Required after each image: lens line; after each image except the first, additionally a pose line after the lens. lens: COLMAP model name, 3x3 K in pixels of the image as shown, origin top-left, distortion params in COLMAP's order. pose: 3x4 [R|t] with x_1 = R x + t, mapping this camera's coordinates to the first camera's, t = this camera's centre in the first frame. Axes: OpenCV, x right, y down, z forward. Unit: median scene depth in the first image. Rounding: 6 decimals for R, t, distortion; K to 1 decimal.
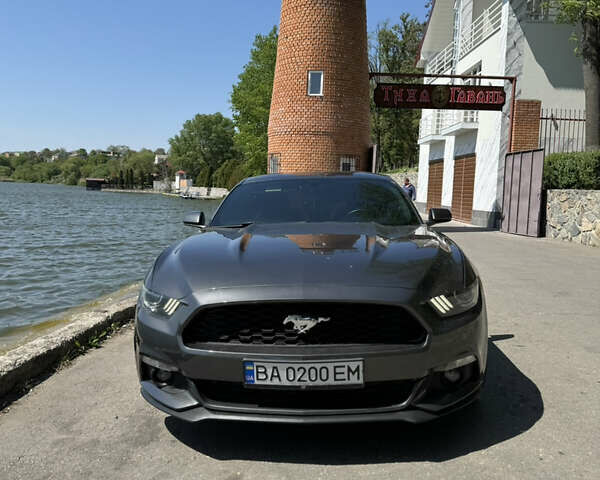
lens RADIAL K [[576.5, 0, 309.7], [0, 576.5, 238.5], [0, 0, 1]] dist [0.209130, -0.431890]
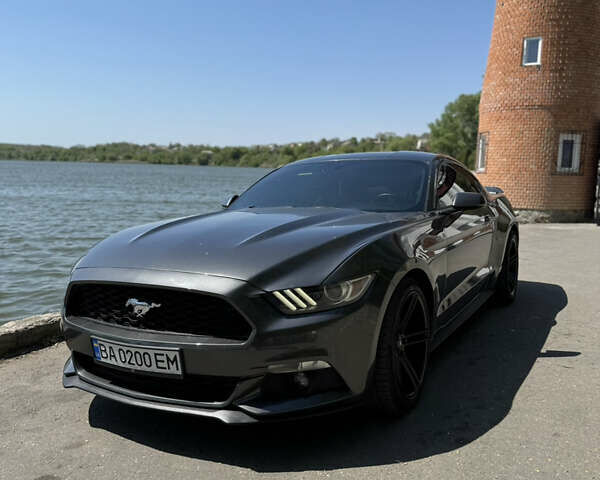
lens RADIAL K [[576.5, 0, 309.7], [0, 576.5, 238.5], [0, 0, 1]] dist [0.209130, -0.431890]
pose [[0.894470, 0.040769, -0.445265, 0.685065], [-0.028718, 0.999017, 0.033782, -0.012969], [0.446204, -0.017430, 0.894761, 0.232912]]
